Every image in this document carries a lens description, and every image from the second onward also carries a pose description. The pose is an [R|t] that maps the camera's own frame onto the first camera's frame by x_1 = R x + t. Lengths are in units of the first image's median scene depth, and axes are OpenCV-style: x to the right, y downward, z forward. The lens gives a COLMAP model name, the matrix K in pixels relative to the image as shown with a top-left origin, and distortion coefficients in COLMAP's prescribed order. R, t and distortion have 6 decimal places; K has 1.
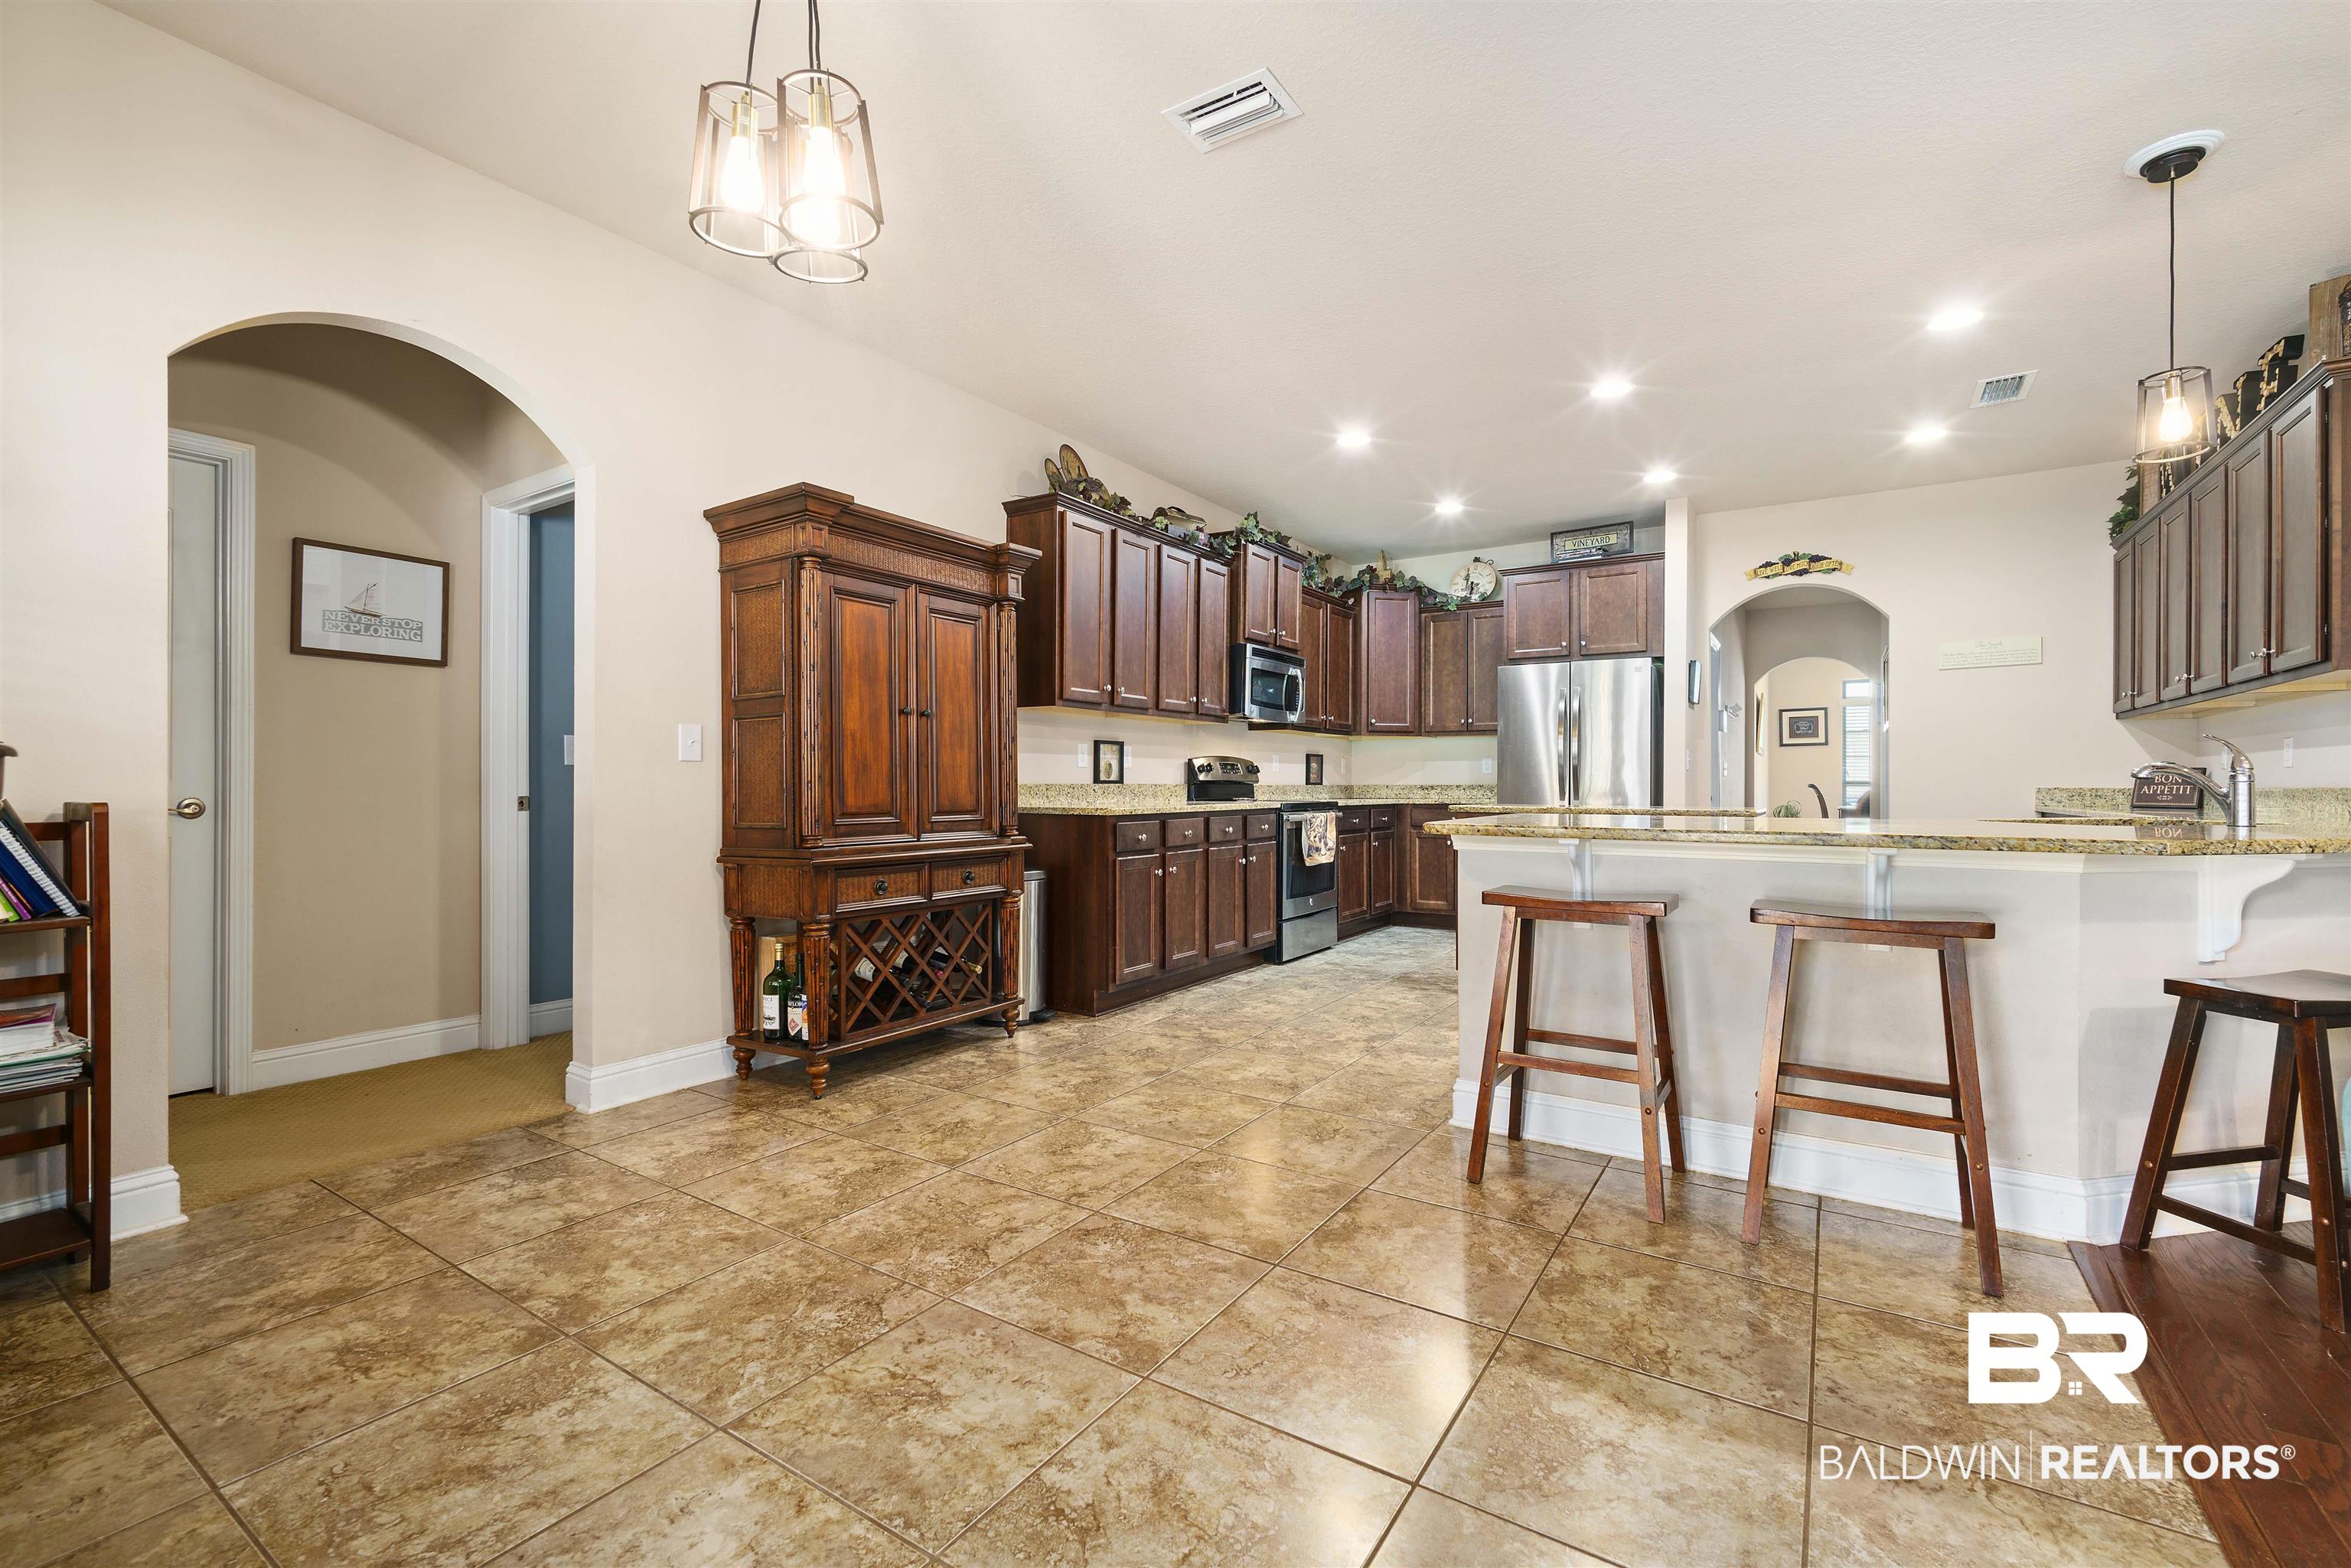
lens RADIAL K [[1012.5, 0, 1170.5], [0, 1012.5, 789.3], [0, 0, 1]] dist [-0.005800, 0.001253]
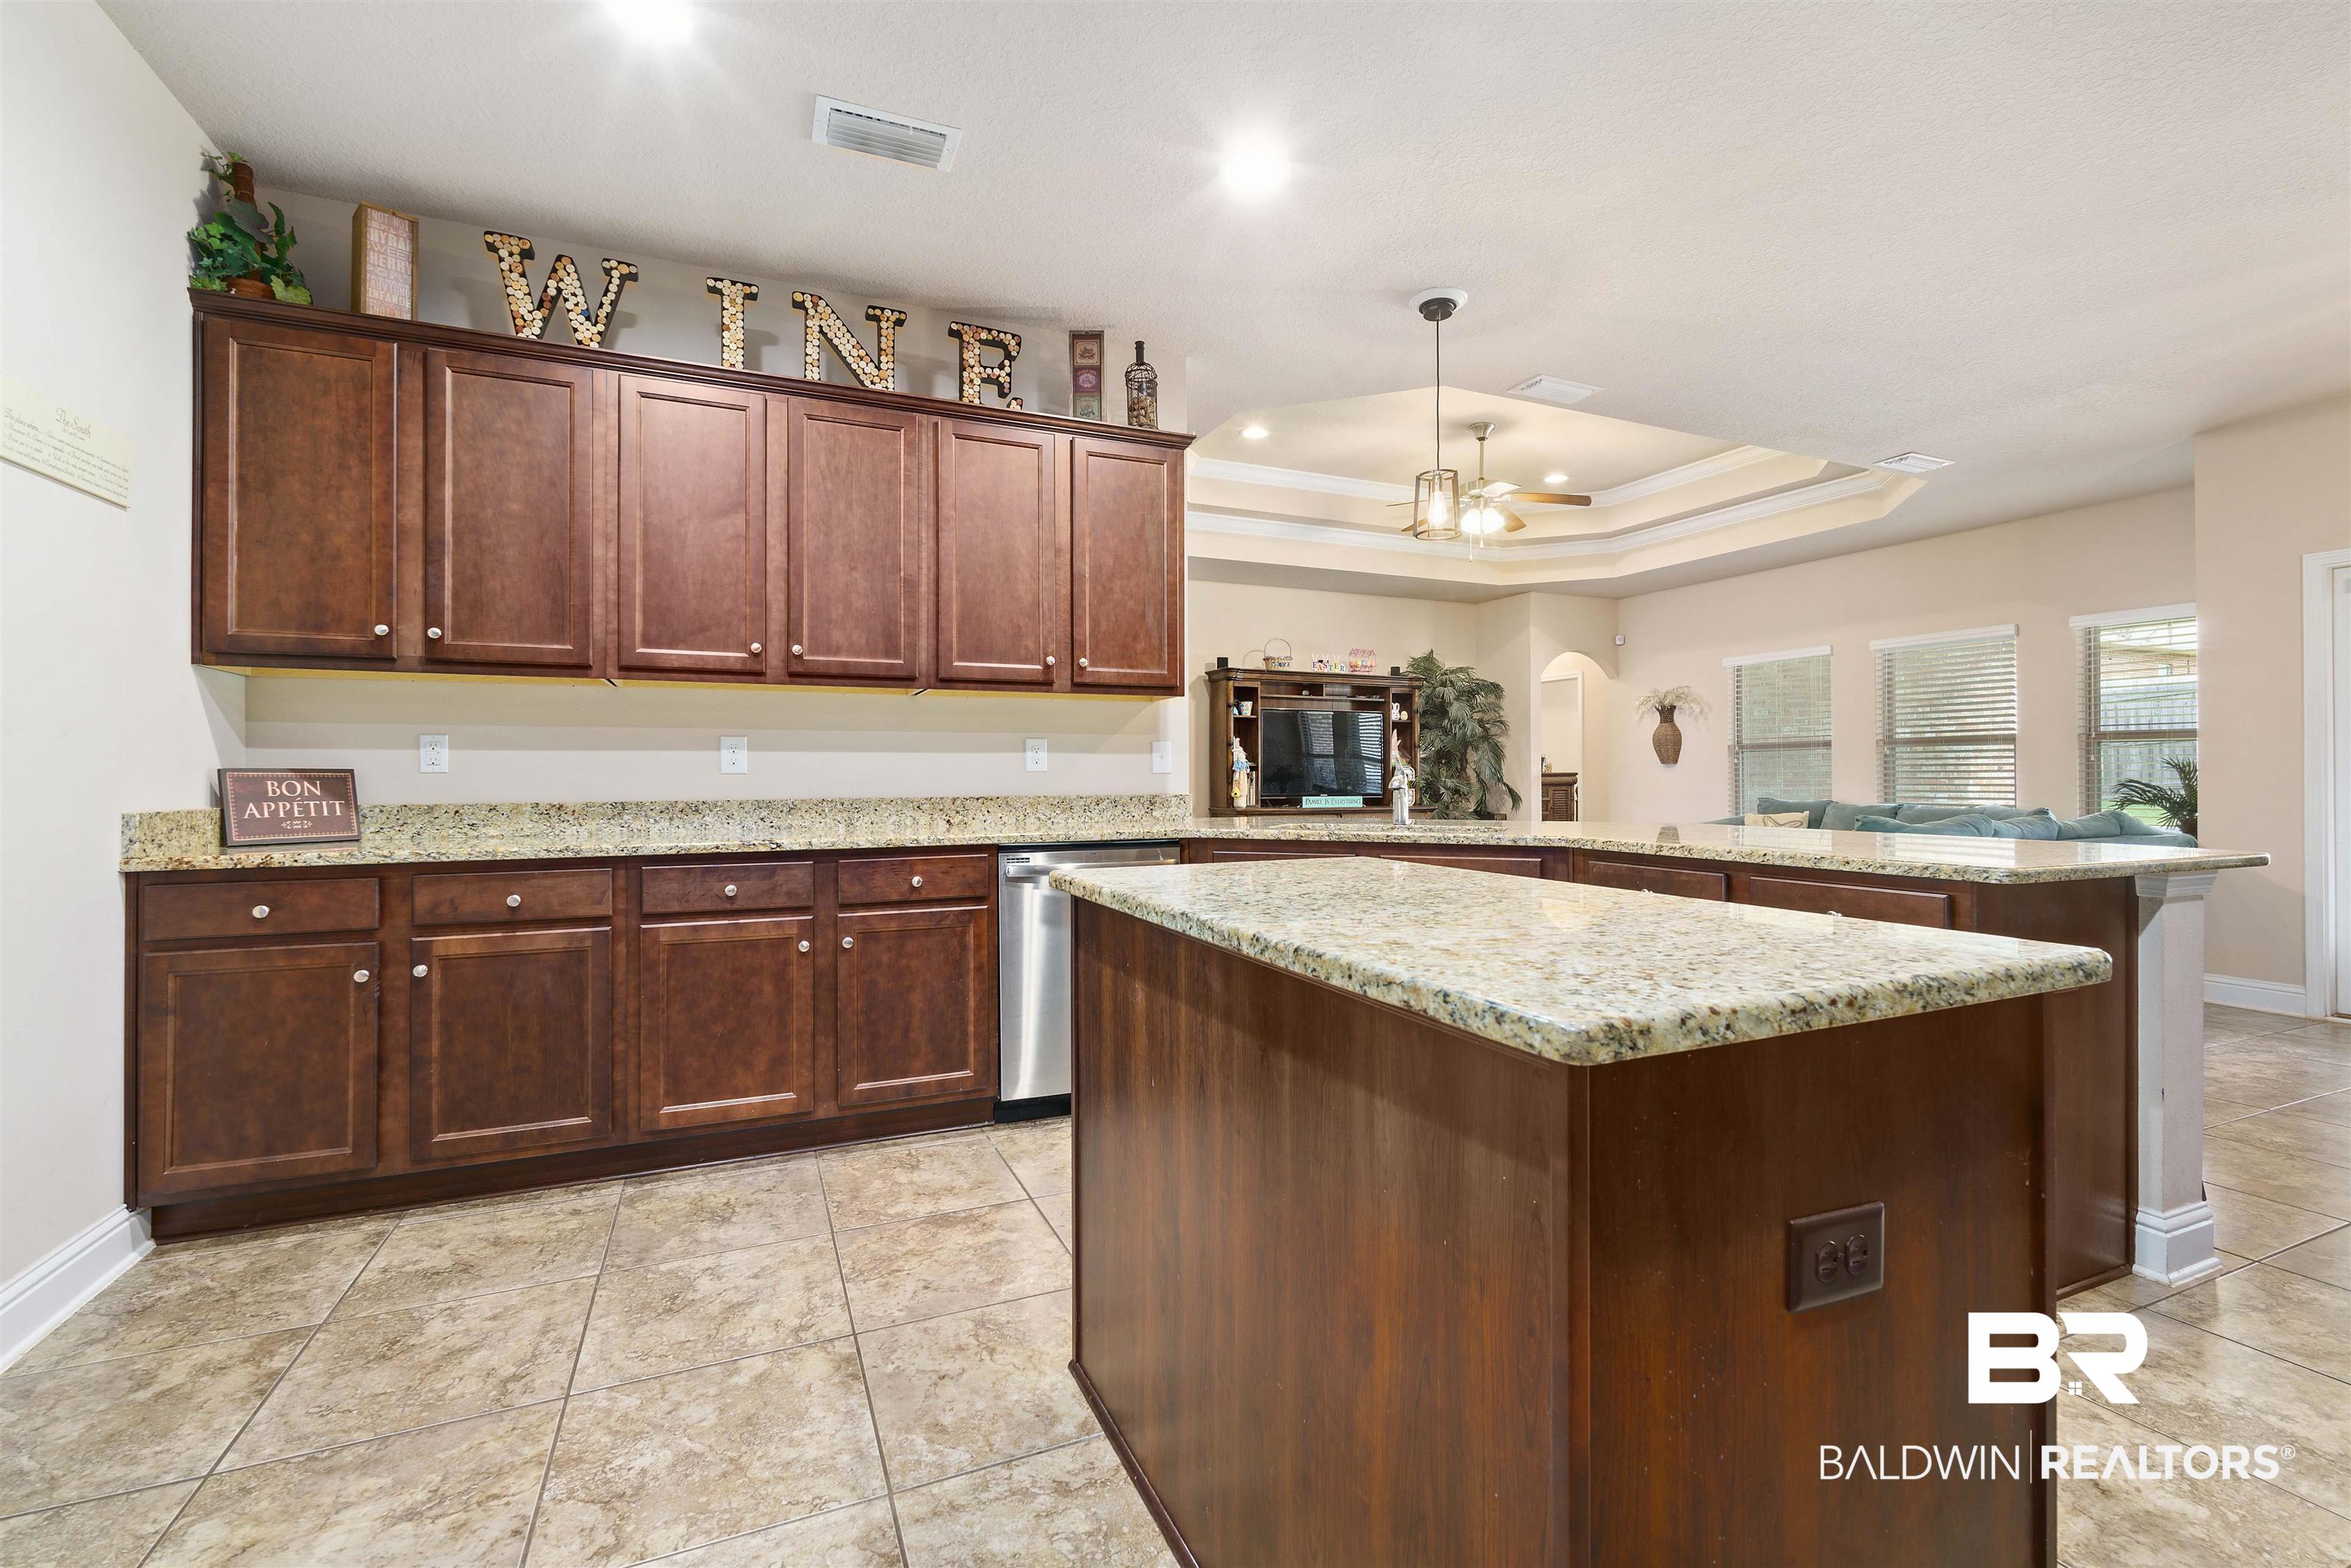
lens RADIAL K [[1012.5, 0, 1182.7], [0, 1012.5, 773.3], [0, 0, 1]] dist [-0.005800, 0.001253]
pose [[-0.838065, 0.000377, 0.545570, 0.274141], [0.002565, 0.999991, 0.003250, -0.016988], [-0.545564, 0.004123, -0.838059, 1.072463]]
